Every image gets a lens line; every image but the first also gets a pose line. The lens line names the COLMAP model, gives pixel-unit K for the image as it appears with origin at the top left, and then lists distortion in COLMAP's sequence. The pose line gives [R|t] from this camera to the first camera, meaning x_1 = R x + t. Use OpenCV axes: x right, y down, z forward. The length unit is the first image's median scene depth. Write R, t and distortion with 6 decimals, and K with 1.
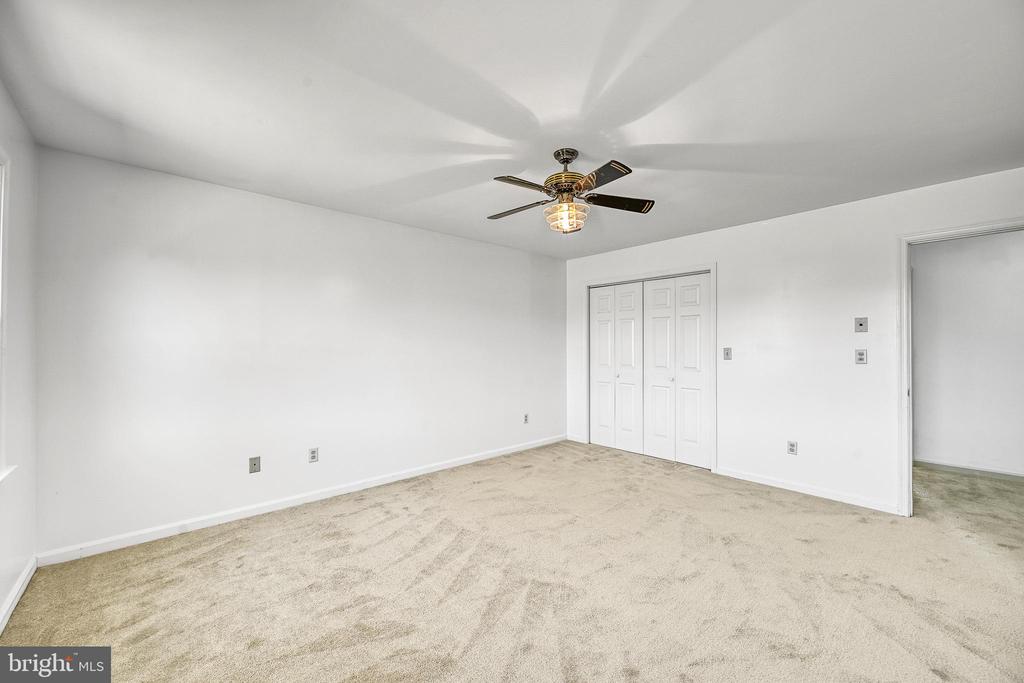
lens RADIAL K [[396.9, 0, 512.0], [0, 396.9, 341.5], [0, 0, 1]] dist [-0.000458, -0.000058]
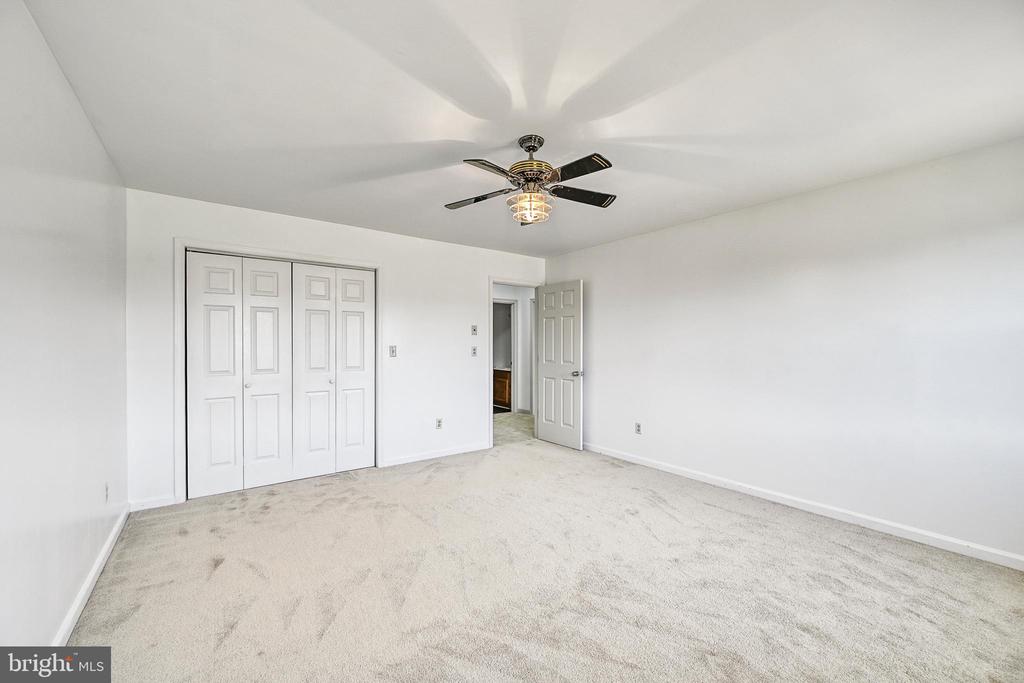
lens RADIAL K [[396.9, 0, 512.0], [0, 396.9, 341.5], [0, 0, 1]] dist [-0.000458, -0.000058]
pose [[0.107916, 0.008399, 0.994124, -0.518891], [-0.012429, 0.999898, -0.007099, 0.008349], [-0.994082, -0.011590, 0.108010, 0.600788]]
